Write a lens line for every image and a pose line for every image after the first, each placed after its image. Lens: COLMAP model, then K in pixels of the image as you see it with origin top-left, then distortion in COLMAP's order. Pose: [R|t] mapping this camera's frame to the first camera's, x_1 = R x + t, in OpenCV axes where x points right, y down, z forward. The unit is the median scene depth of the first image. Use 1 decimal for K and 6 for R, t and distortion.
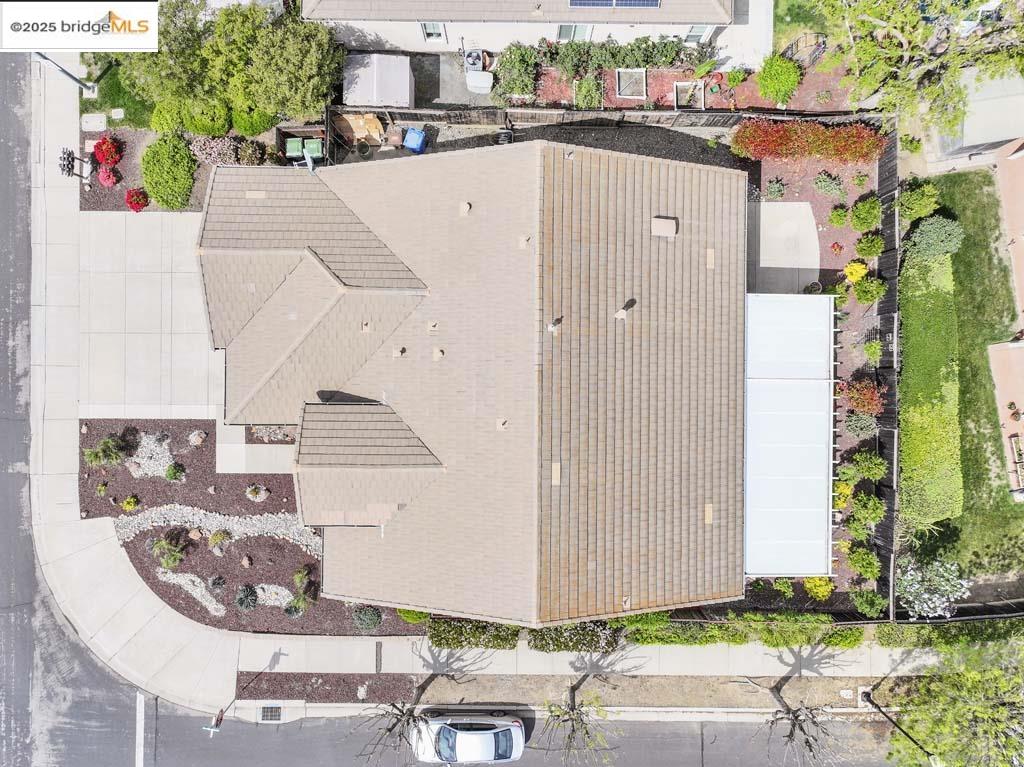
lens RADIAL K [[719.1, 0, 519.1], [0, 719.1, 377.2], [0, 0, 1]] dist [0.000638, 0.003758]
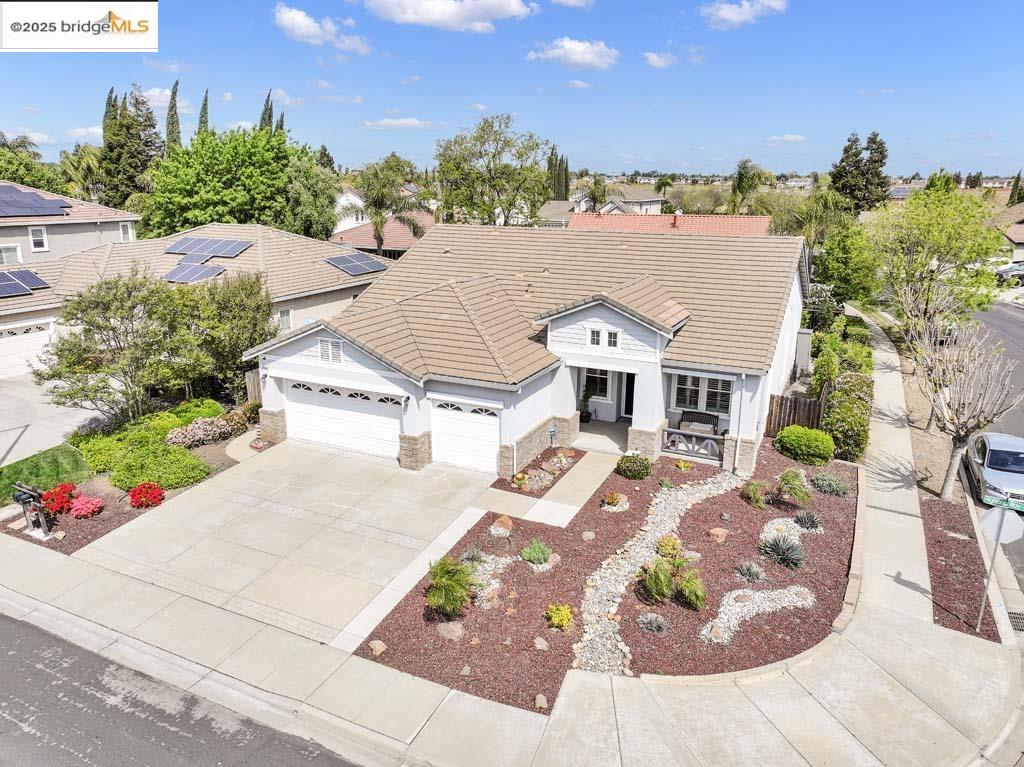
lens RADIAL K [[719.1, 0, 519.1], [0, 719.1, 377.2], [0, 0, 1]] dist [0.000638, 0.003758]
pose [[0.425855, -0.247990, 0.870143, -0.936022], [0.904759, 0.124895, -0.407201, 0.329642], [-0.007695, 0.960678, 0.277558, 0.690900]]
